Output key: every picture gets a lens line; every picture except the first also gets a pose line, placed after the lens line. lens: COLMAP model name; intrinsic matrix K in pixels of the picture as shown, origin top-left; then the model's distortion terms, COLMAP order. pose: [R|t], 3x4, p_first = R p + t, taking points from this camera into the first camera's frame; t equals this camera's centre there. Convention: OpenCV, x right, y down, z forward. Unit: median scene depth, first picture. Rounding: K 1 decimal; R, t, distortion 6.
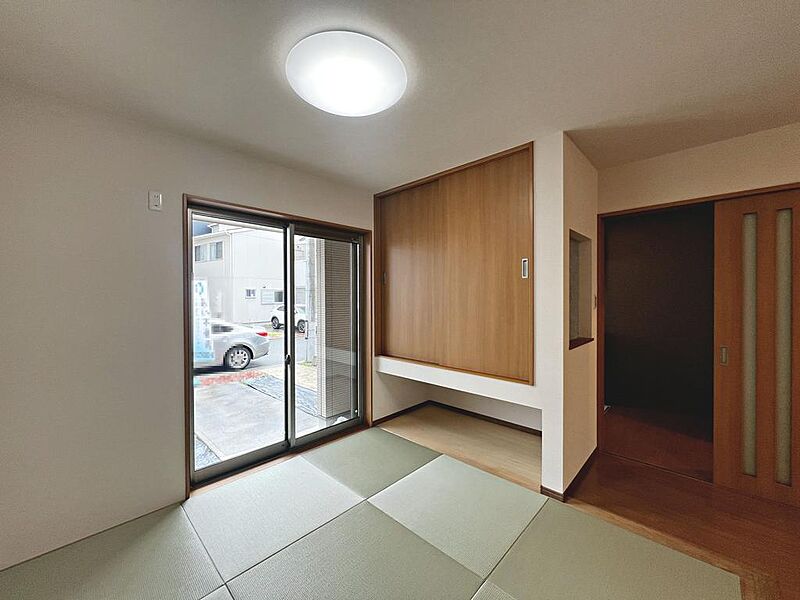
lens RADIAL K [[321.3, 0, 398.3], [0, 321.3, 297.8], [0, 0, 1]] dist [0.000565, 0.000276]
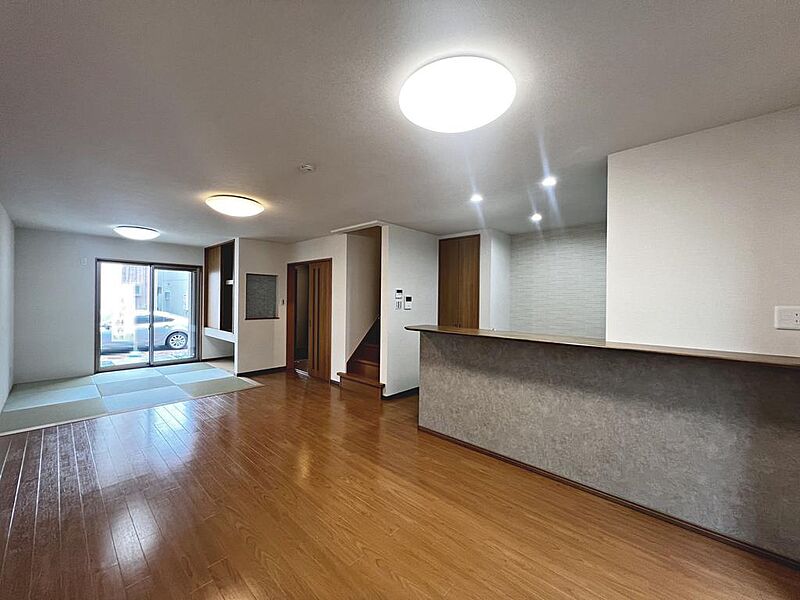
lens RADIAL K [[321.3, 0, 403.0], [0, 321.3, 295.5], [0, 0, 1]] dist [0.000565, 0.000276]
pose [[0.999459, 0.019298, 0.026637, 1.135677], [-0.018904, 0.999709, -0.014991, -0.011826], [-0.026918, 0.014480, 0.999533, -1.081091]]
